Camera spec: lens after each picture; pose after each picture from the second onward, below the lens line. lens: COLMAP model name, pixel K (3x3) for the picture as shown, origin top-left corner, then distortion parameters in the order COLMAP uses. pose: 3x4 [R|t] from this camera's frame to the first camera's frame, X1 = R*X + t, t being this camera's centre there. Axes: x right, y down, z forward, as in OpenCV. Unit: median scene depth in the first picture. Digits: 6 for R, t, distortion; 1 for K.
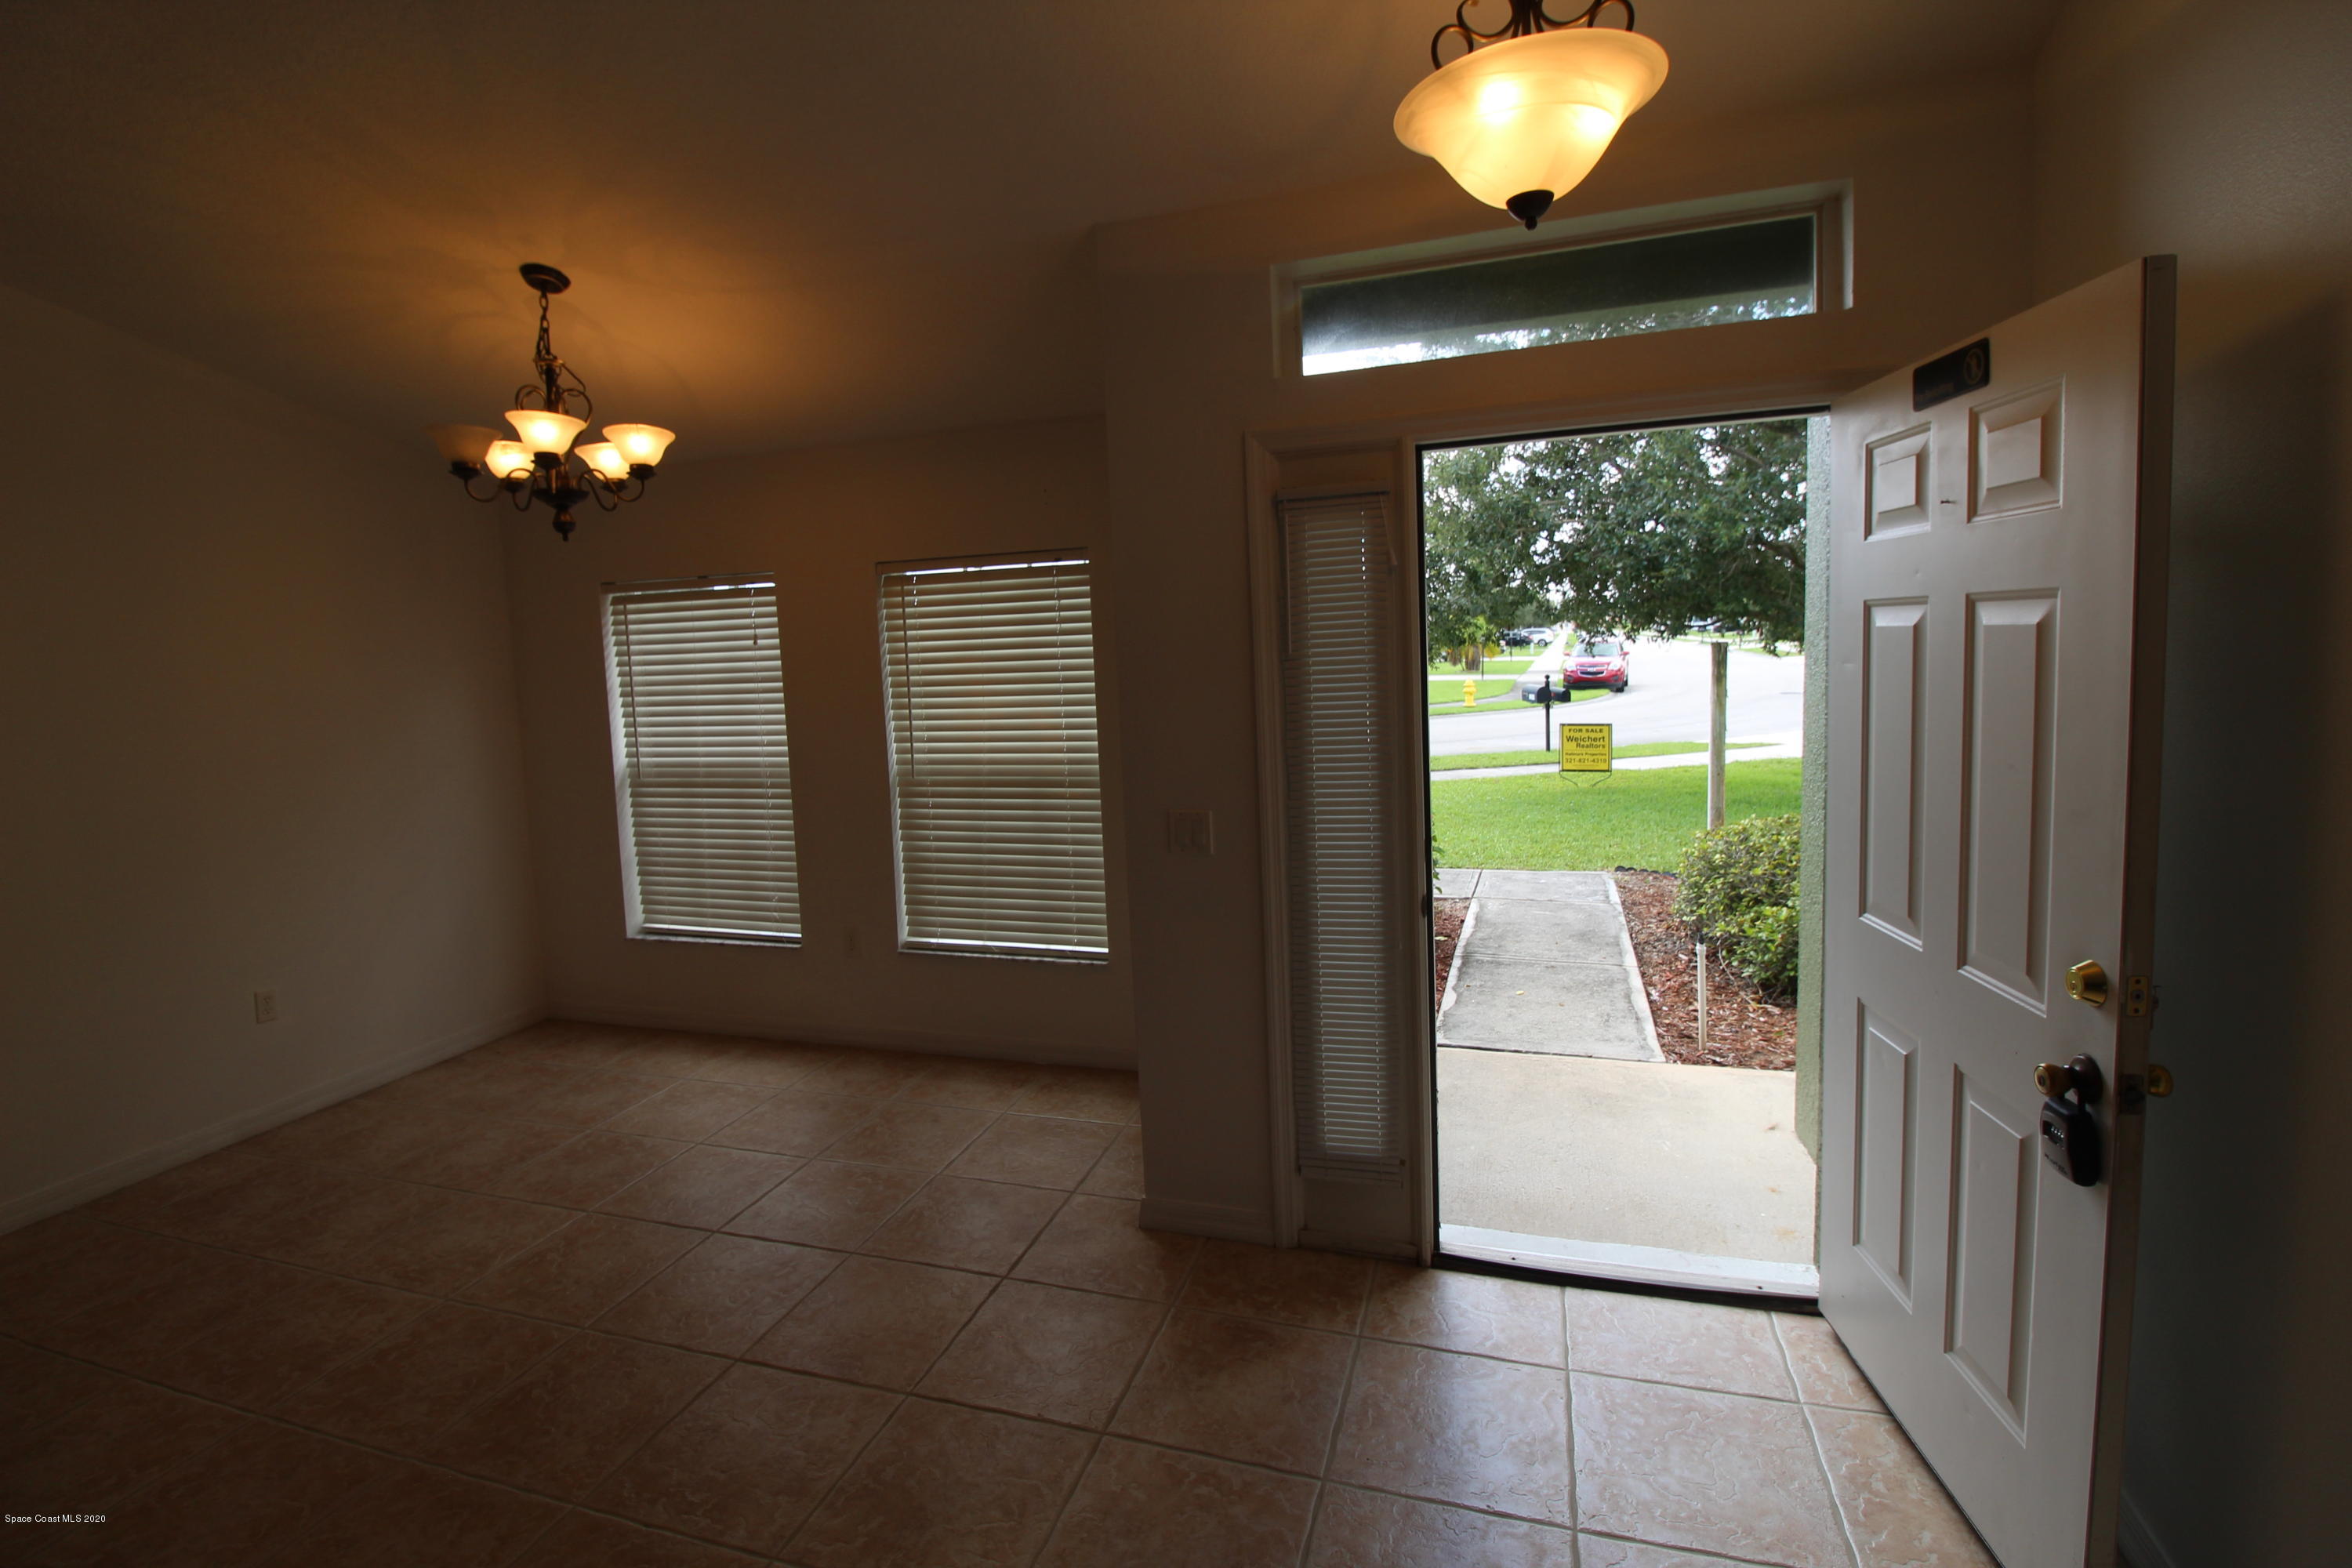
lens RADIAL K [[1084.1, 0, 1176.6], [0, 1084.1, 751.5], [0, 0, 1]] dist [-0.011853, -0.007135]
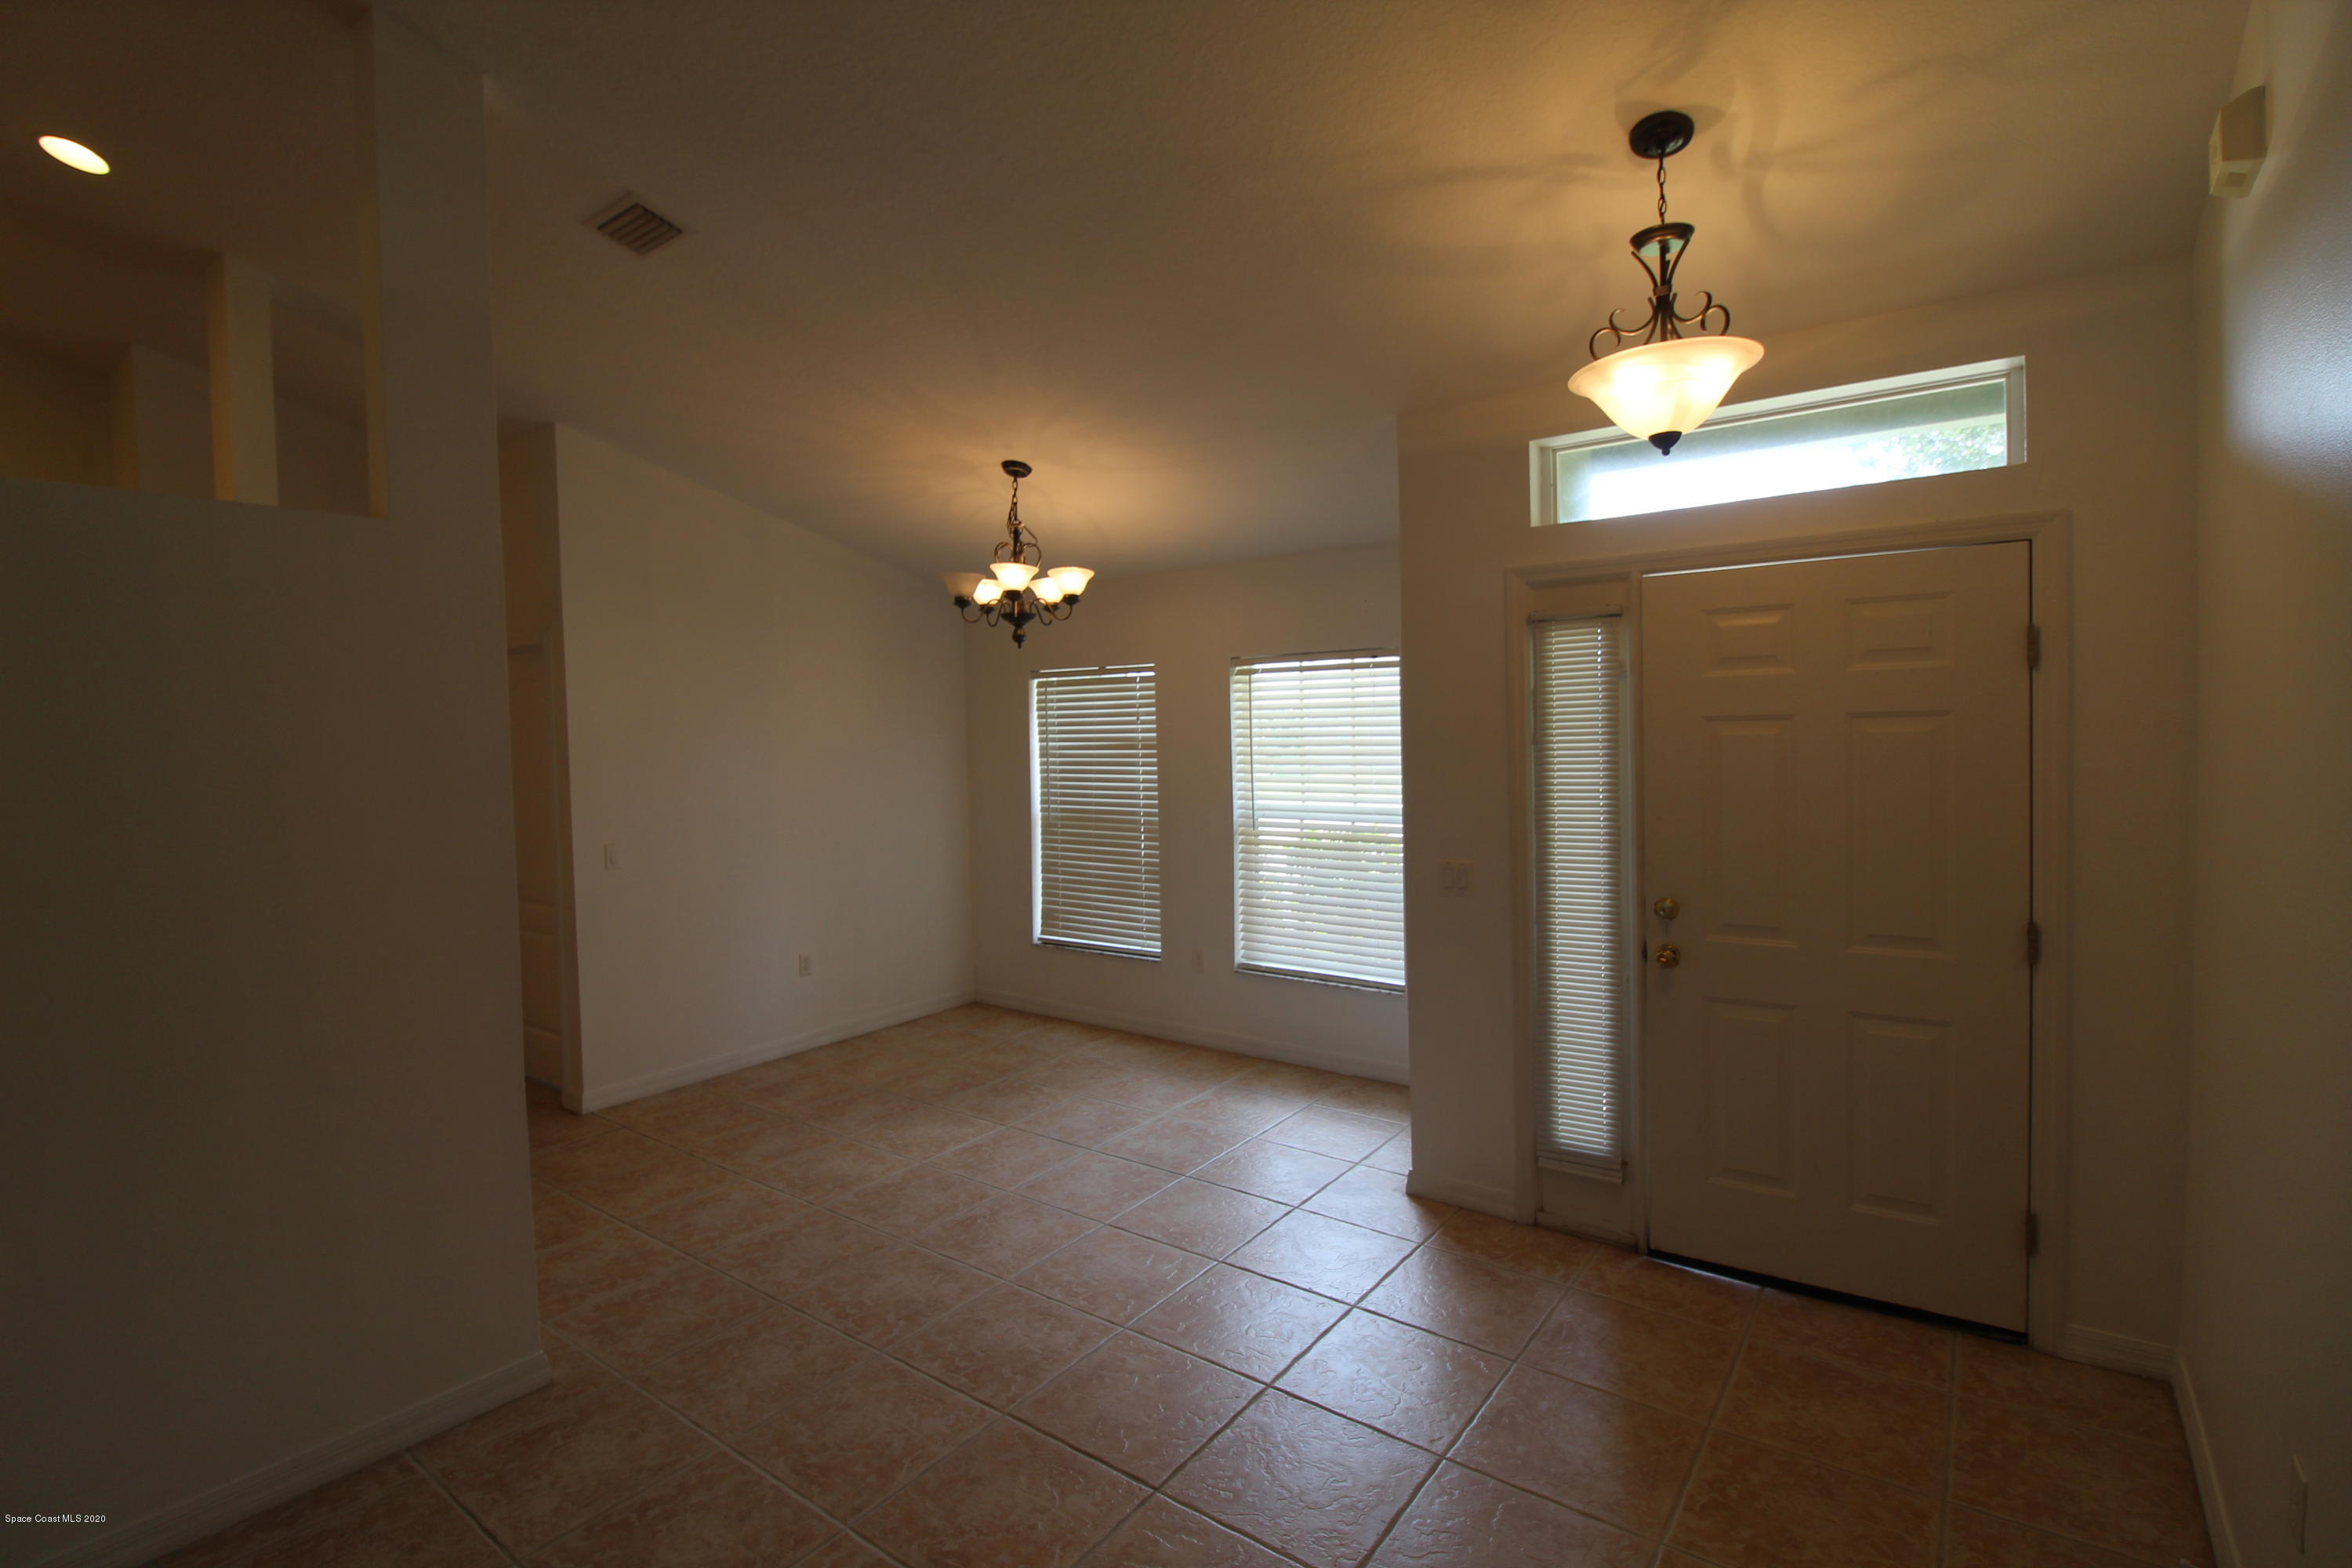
lens RADIAL K [[1084.1, 0, 1165.5], [0, 1084.1, 770.1], [0, 0, 1]] dist [-0.011853, -0.007135]
pose [[0.943821, 0.032695, -0.328836, 0.094508], [-0.048263, 0.998062, -0.039289, 0.013372], [0.326914, 0.052952, 0.943570, -0.286278]]
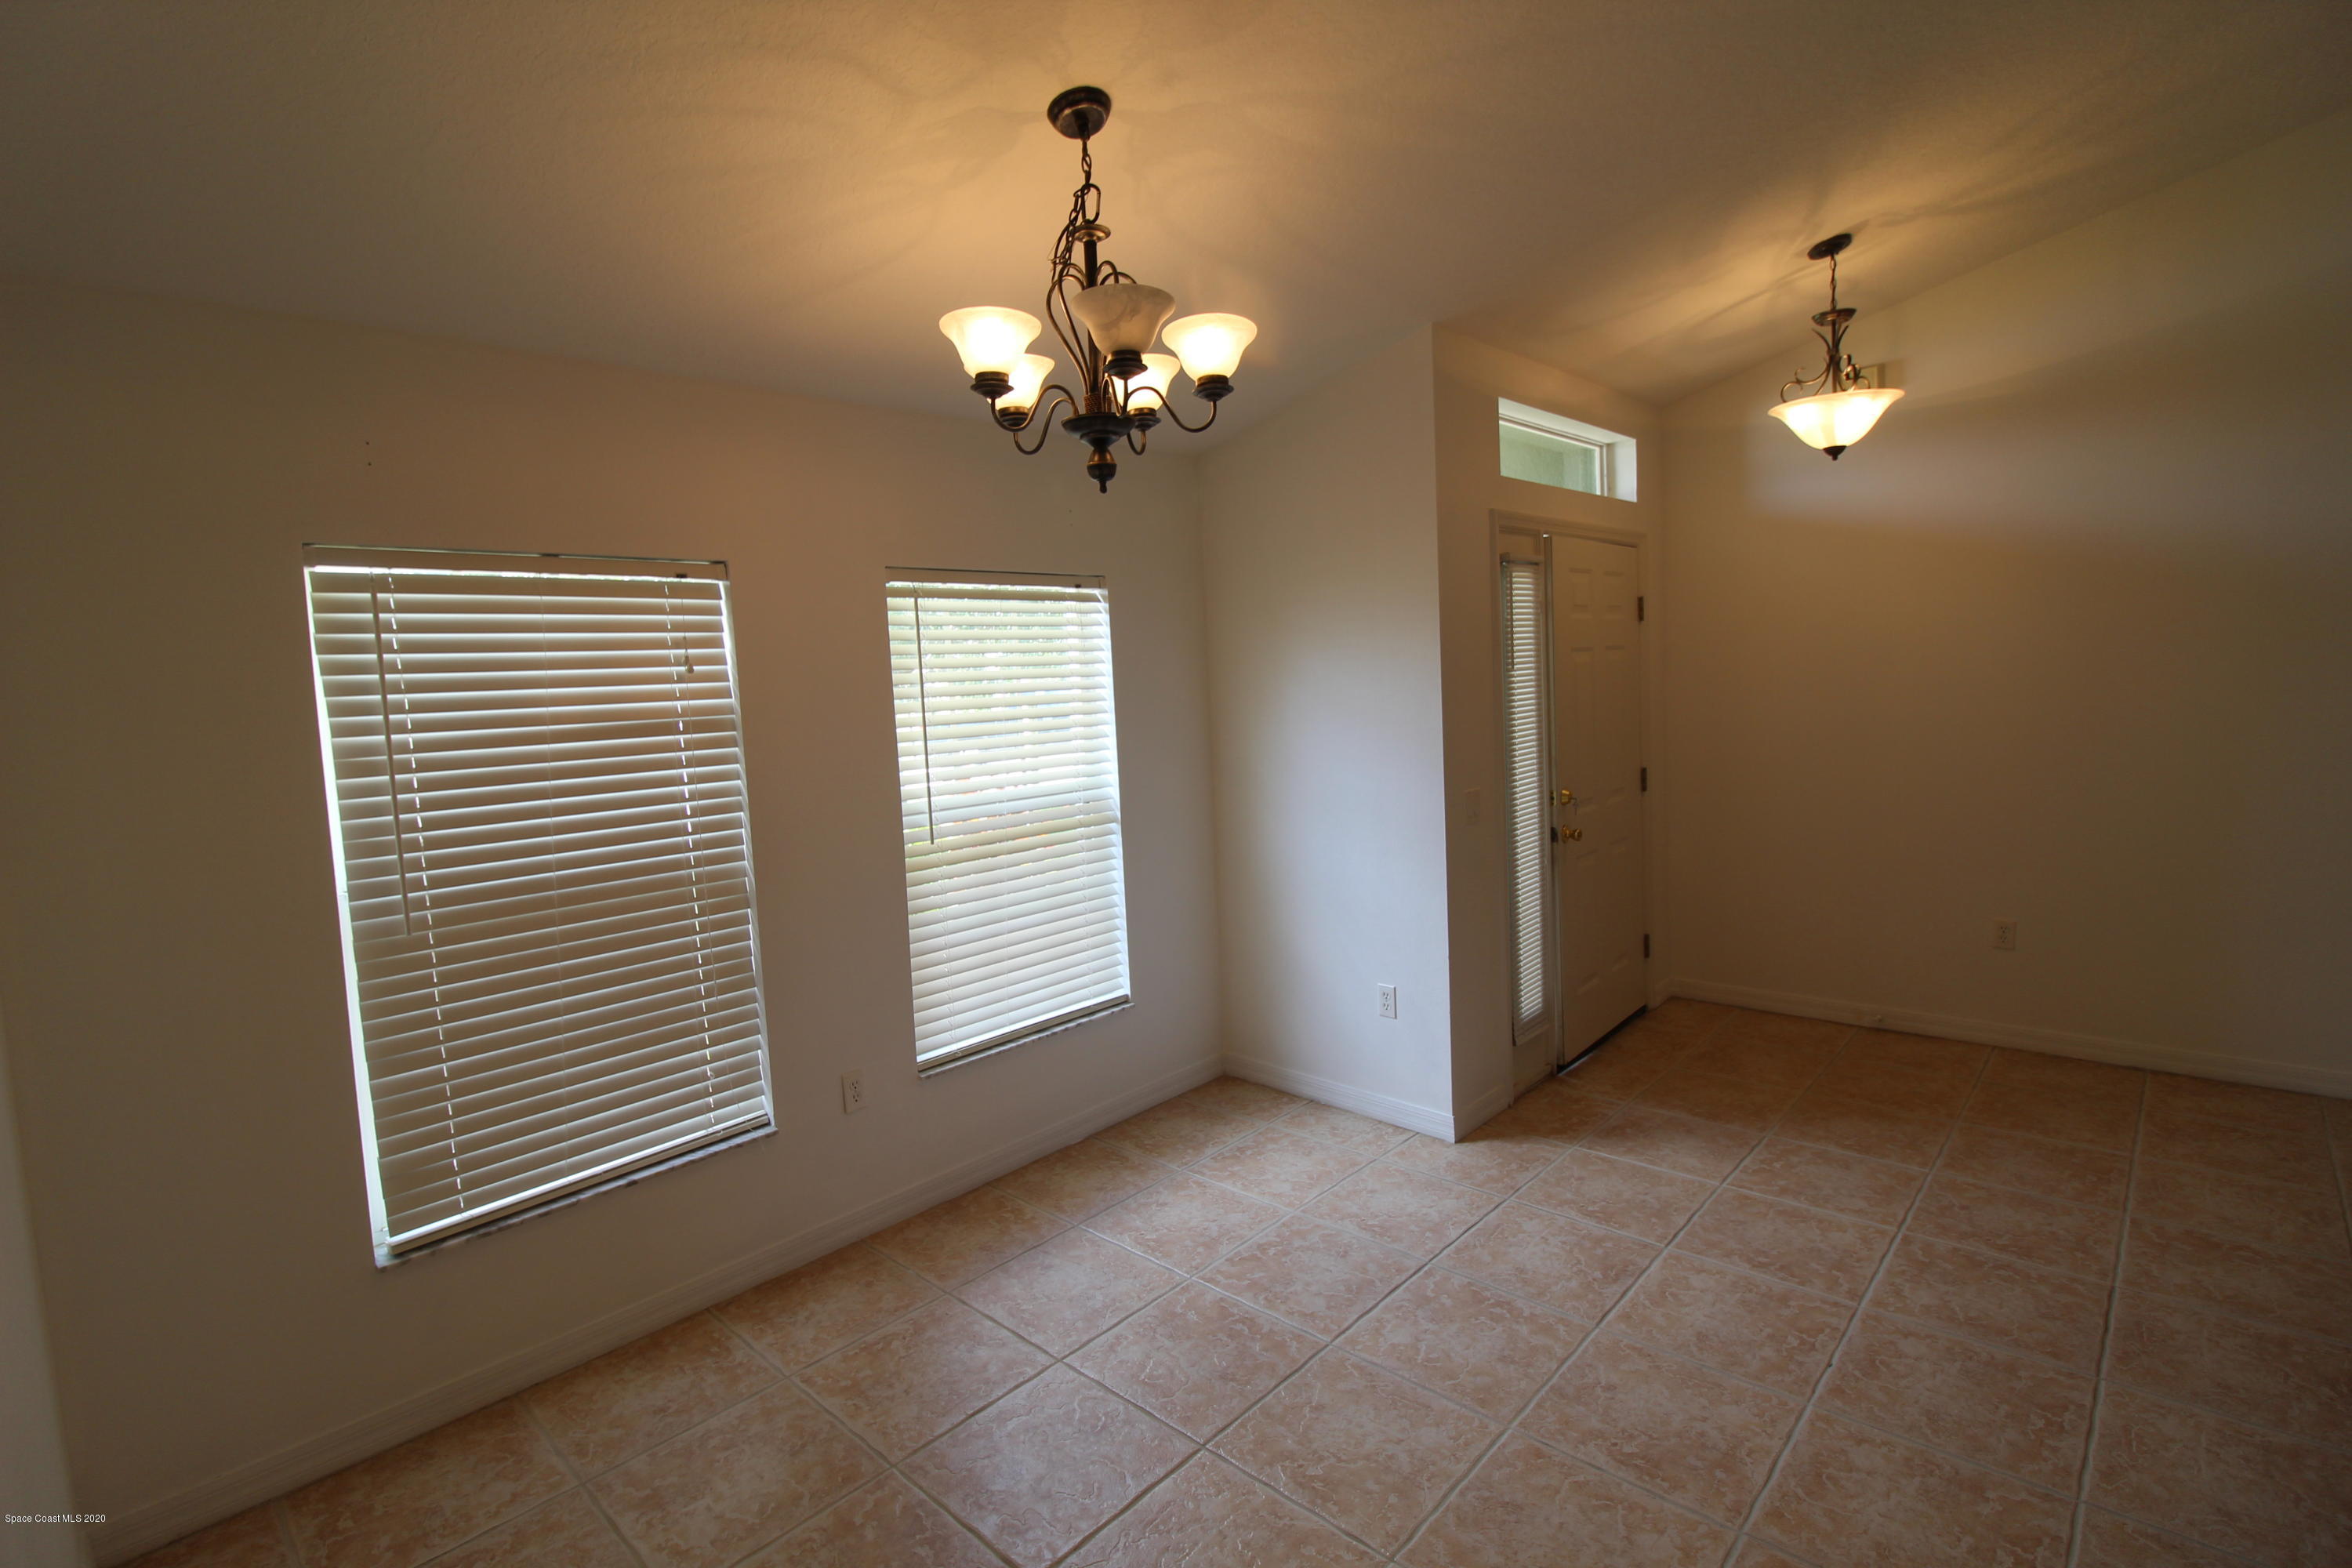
lens RADIAL K [[1084.1, 0, 1170.6], [0, 1084.1, 776.0], [0, 0, 1]] dist [-0.011853, -0.007135]
pose [[0.443721, -0.061406, 0.894059, -1.187392], [0.119202, 0.992829, 0.009029, -0.015996], [-0.888202, 0.102567, 0.447859, 0.675723]]
